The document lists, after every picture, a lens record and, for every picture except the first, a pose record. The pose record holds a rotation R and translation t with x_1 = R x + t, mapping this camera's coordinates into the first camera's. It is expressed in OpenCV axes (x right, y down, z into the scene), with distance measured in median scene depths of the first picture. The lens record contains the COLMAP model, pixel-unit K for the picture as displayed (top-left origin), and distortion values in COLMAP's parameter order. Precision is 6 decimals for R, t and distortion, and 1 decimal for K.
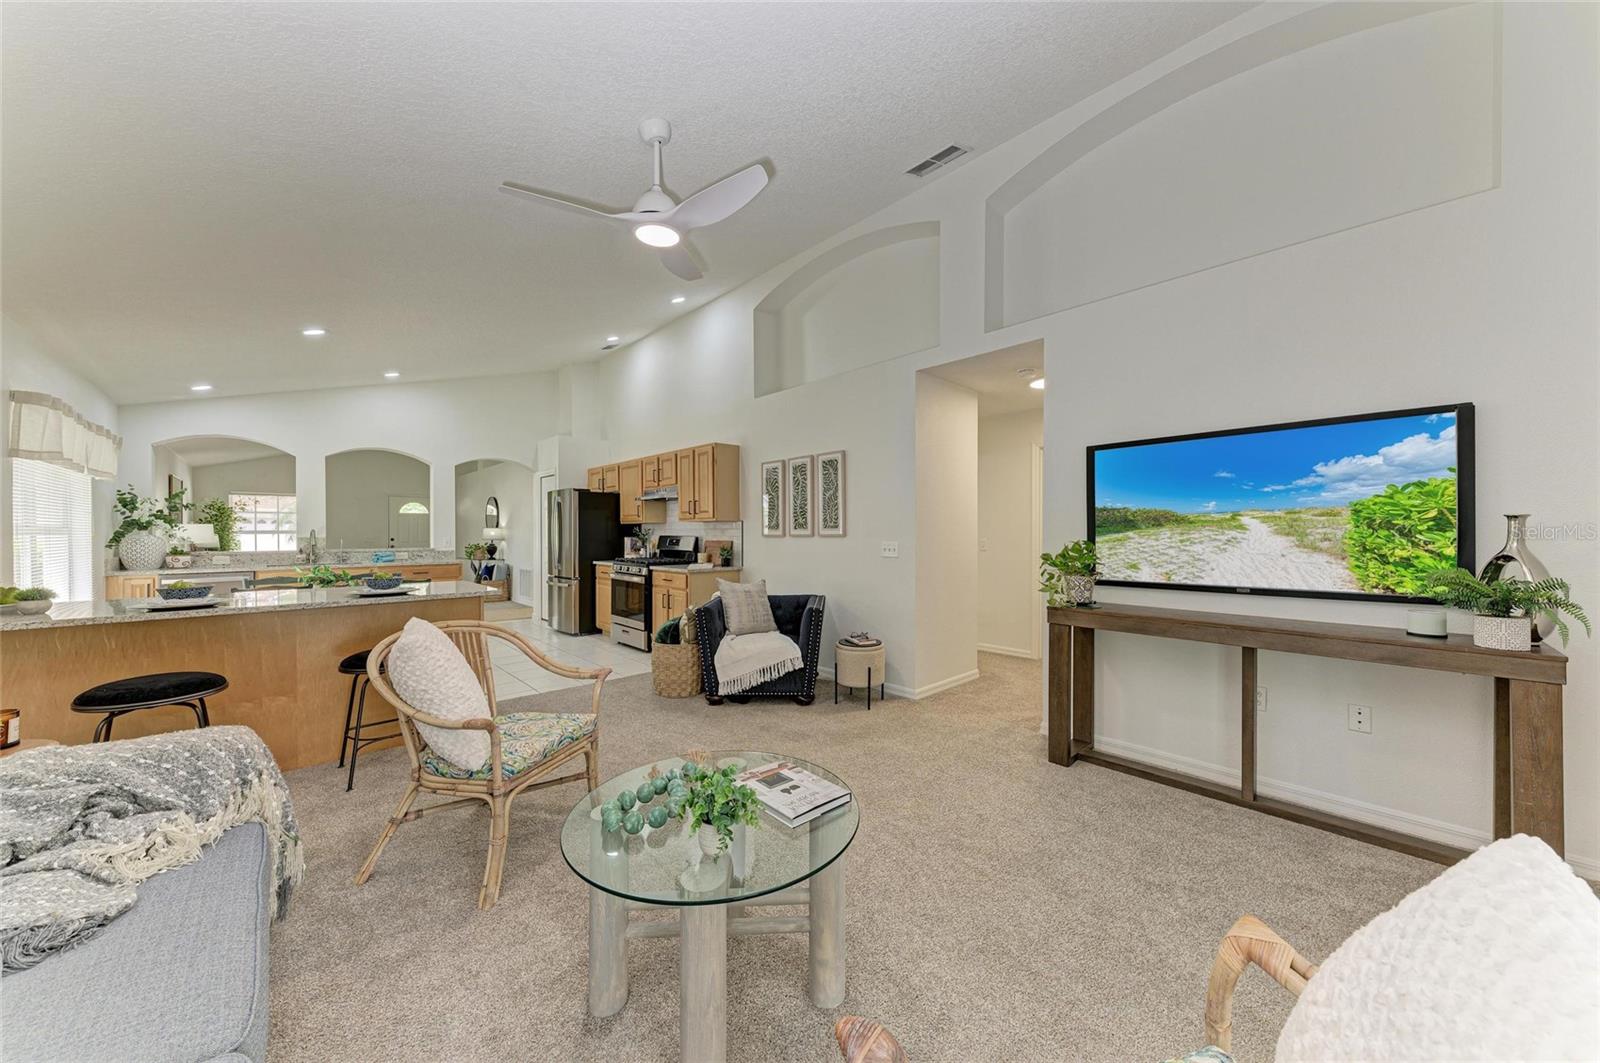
lens RADIAL K [[546.3, 0, 821.4], [0, 546.3, 533.8], [0, 0, 1]] dist [-0.006855, -0.000484]
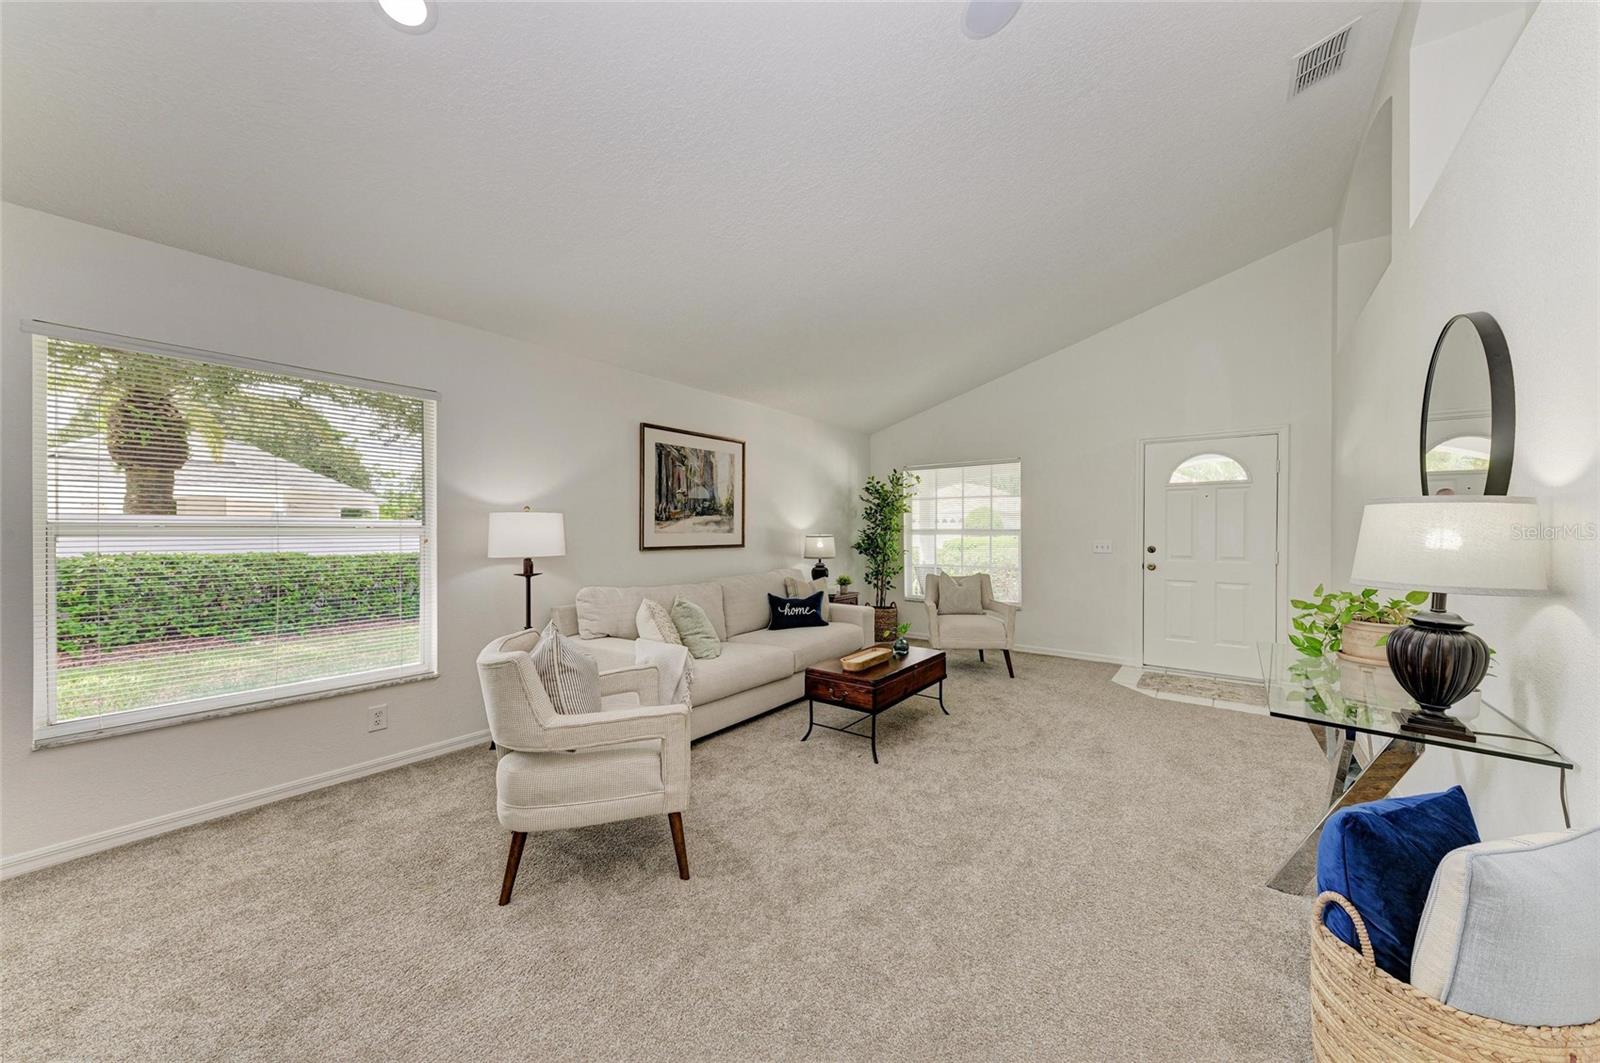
lens RADIAL K [[569.3, 0, 819.2], [0, 569.3, 529.8], [0, 0, 1]] dist [0.002427, -0.001905]
pose [[0.153687, -0.000883, -0.988119, -0.889678], [-0.000987, 0.999999, -0.001047, -0.008003], [0.988119, 0.001136, 0.153686, 1.505743]]
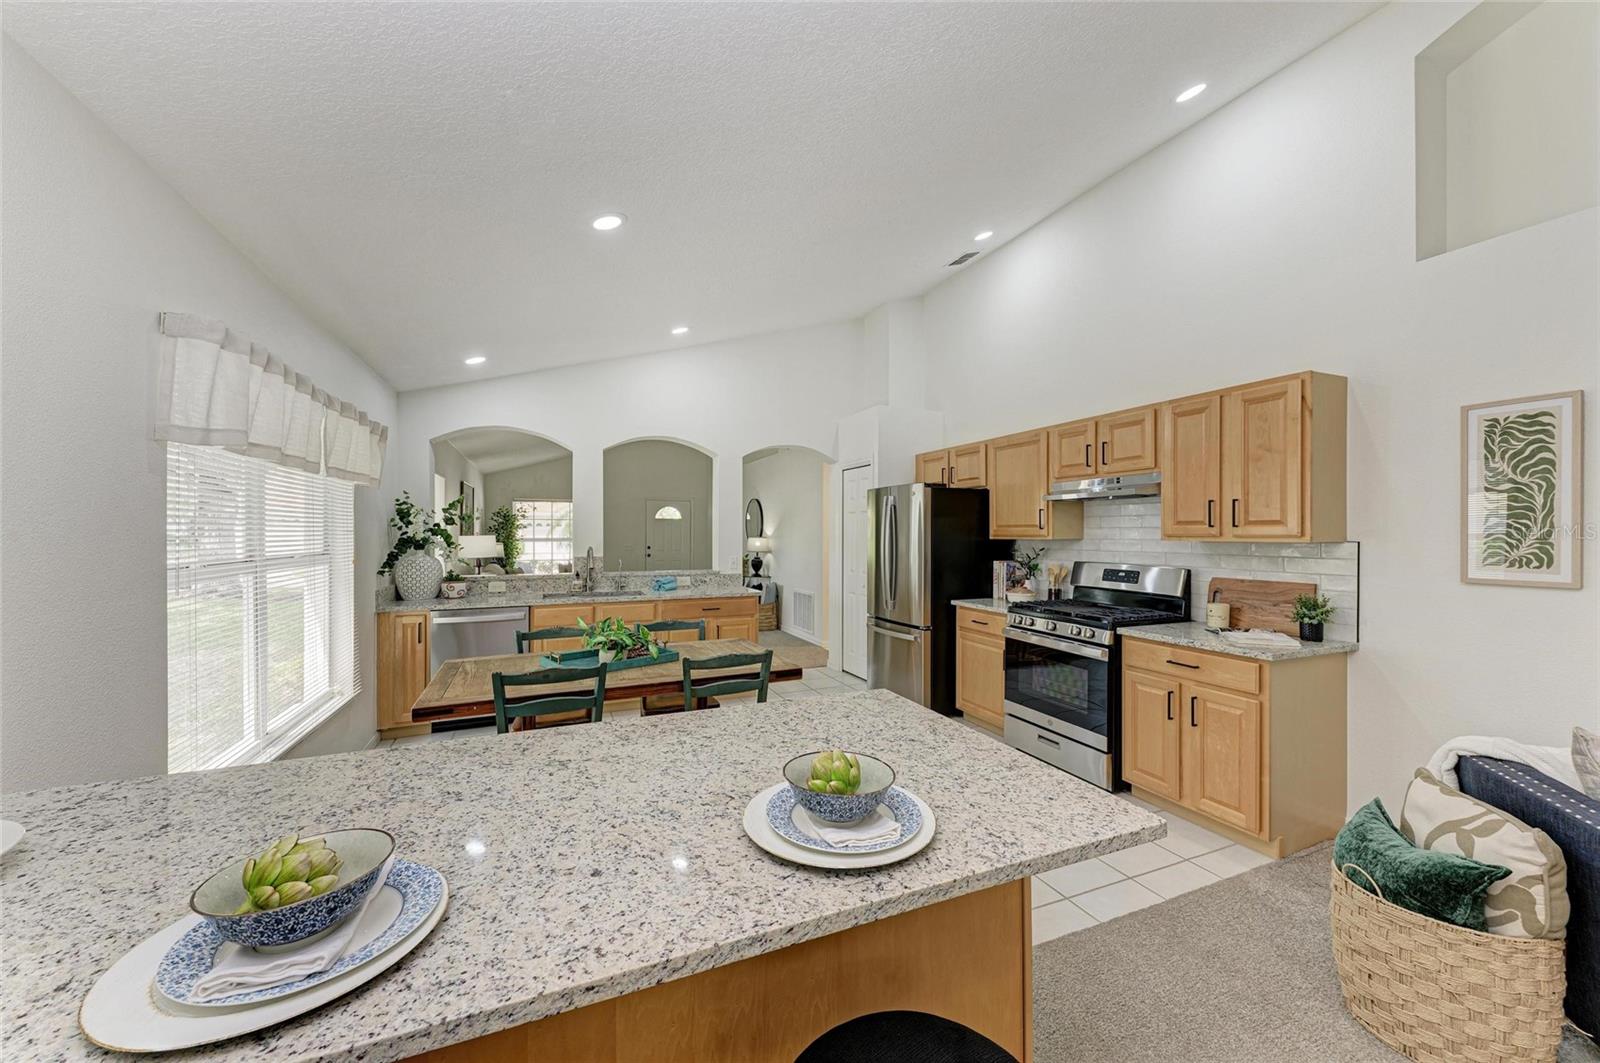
lens RADIAL K [[595.6, 0, 809.1], [0, 595.6, 532.0], [0, 0, 1]] dist [-0.007976, 0.000039]
pose [[0.930096, 0.001797, -0.367312, -0.379351], [-0.003508, 0.999986, -0.003991, -0.028076], [0.367300, 0.005000, 0.930089, 0.371385]]
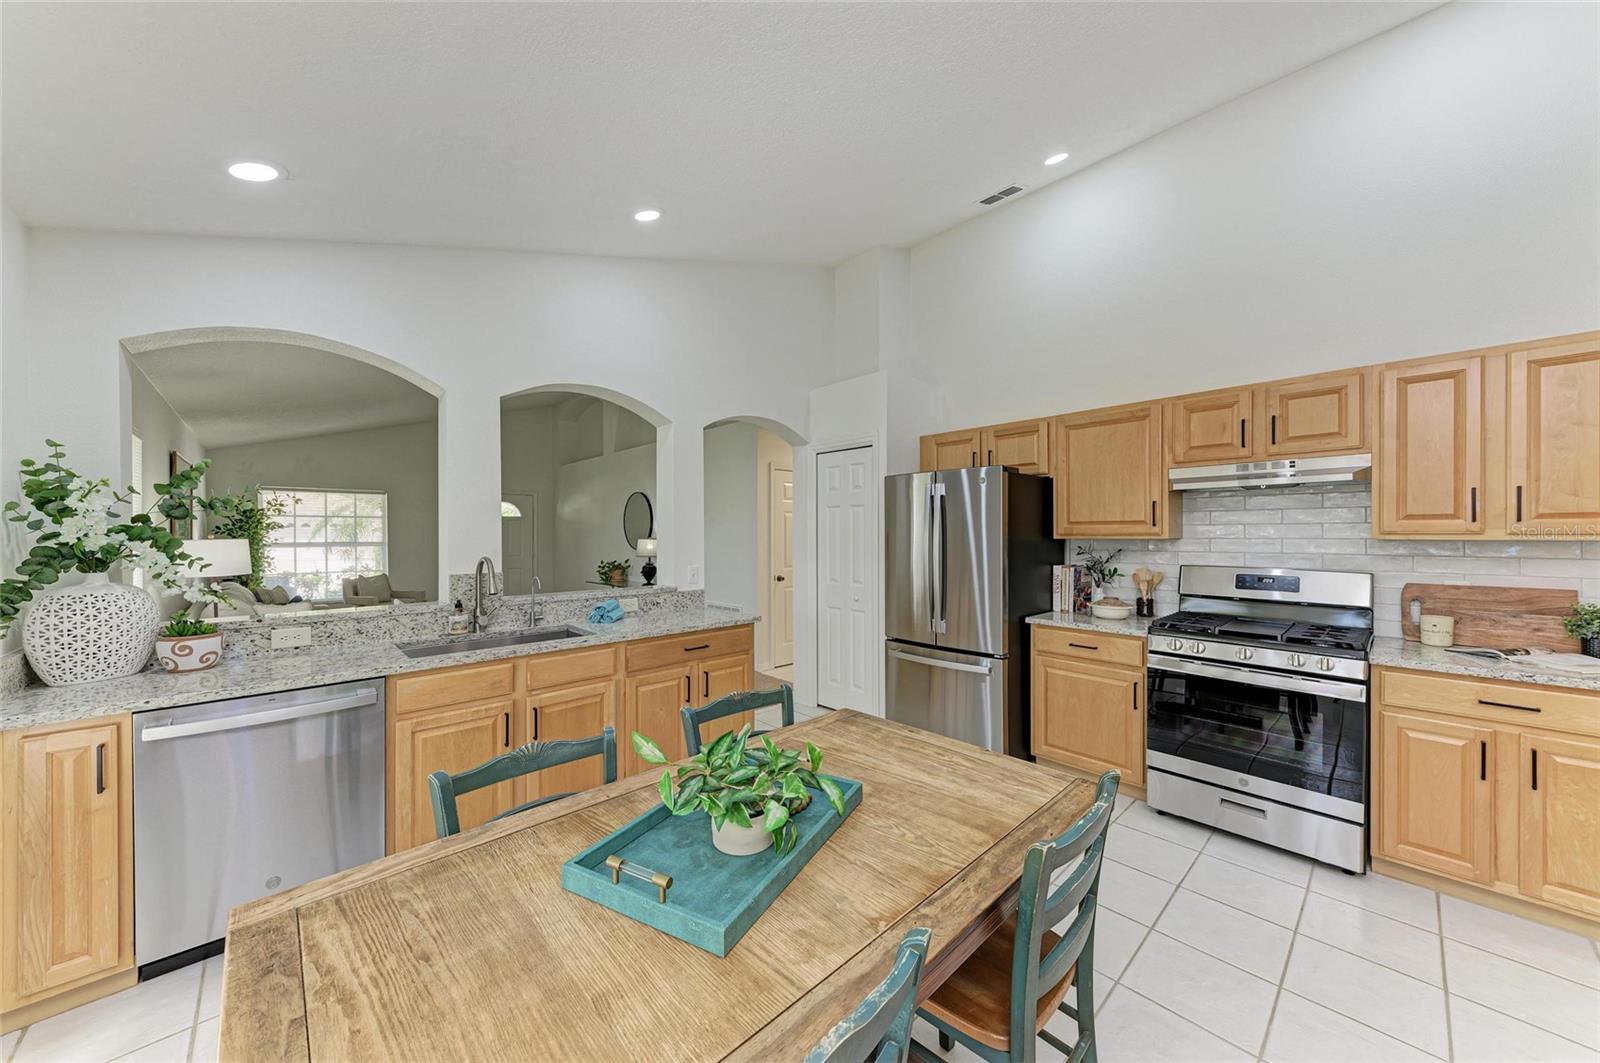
lens RADIAL K [[569.3, 0, 813.6], [0, 569.3, 531.5], [0, 0, 1]] dist [0.002427, -0.001905]
pose [[0.999360, -0.002317, -0.035703, -0.696391], [0.002112, 0.999981, -0.005760, -0.027674], [0.035716, 0.005681, 0.999346, 0.581648]]
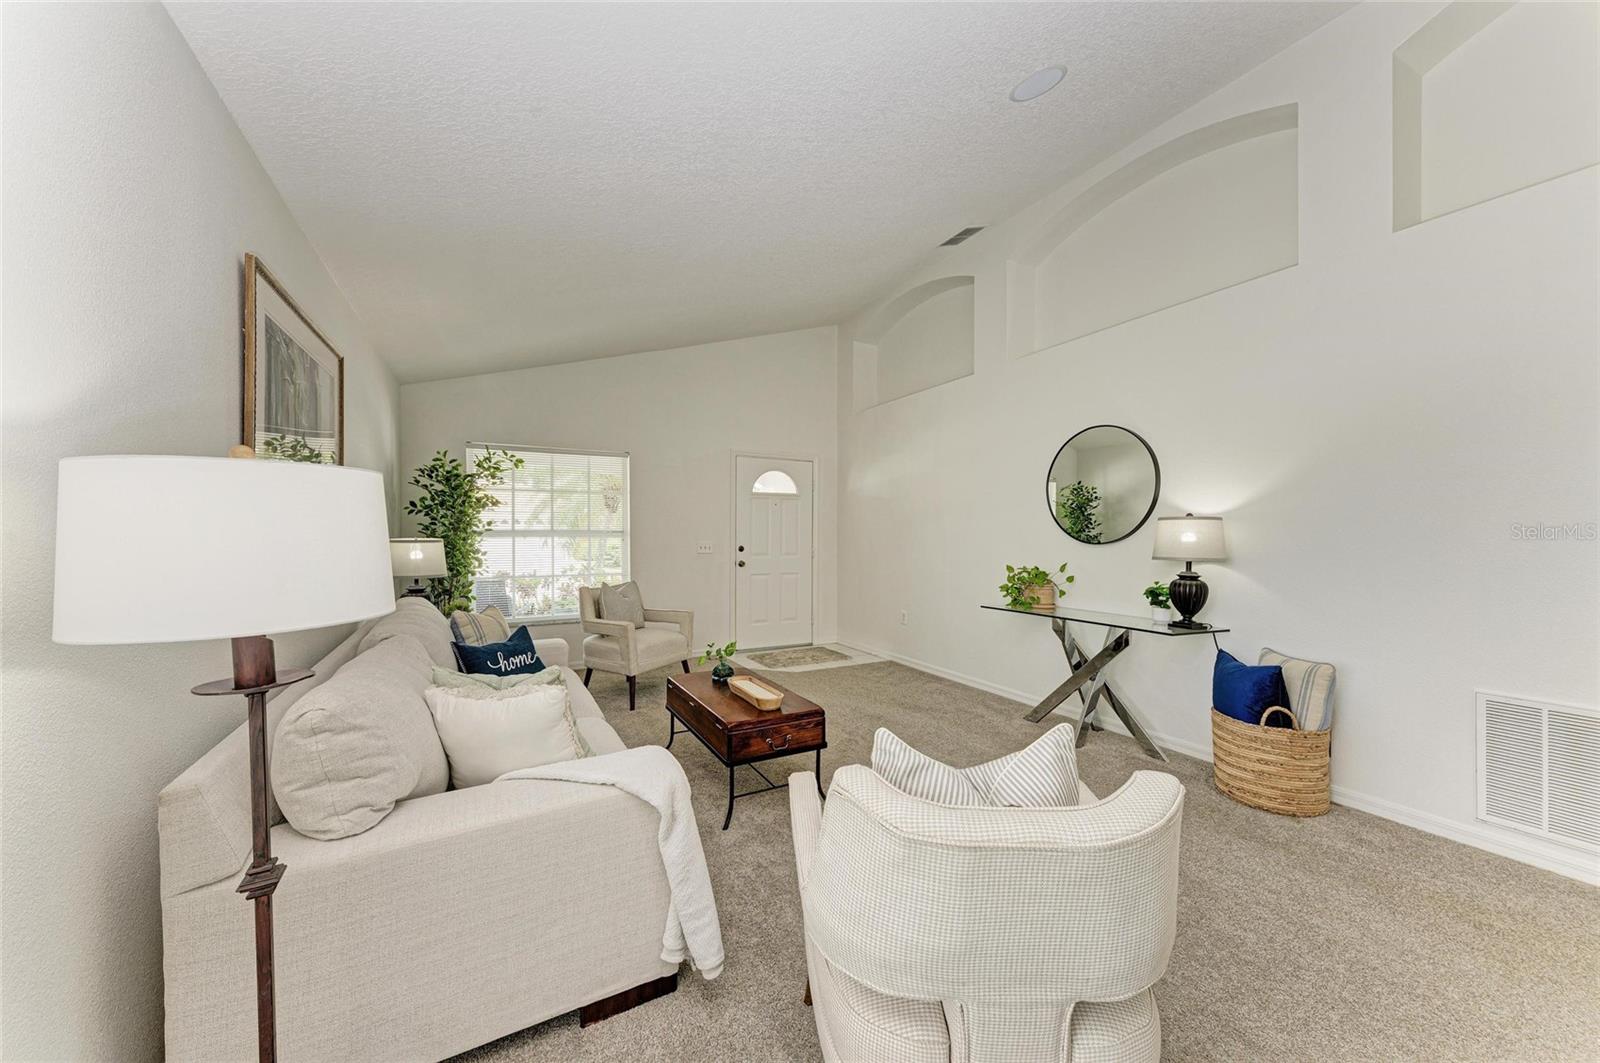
lens RADIAL K [[569.3, 0, 796.9], [0, 569.3, 533.8], [0, 0, 1]] dist [0.002427, -0.001905]
pose [[0.955808, 0.001272, -0.293989, -1.311381], [-0.001273, 0.999999, 0.000188, -0.005510], [0.293989, 0.000194, 0.955809, 1.190086]]
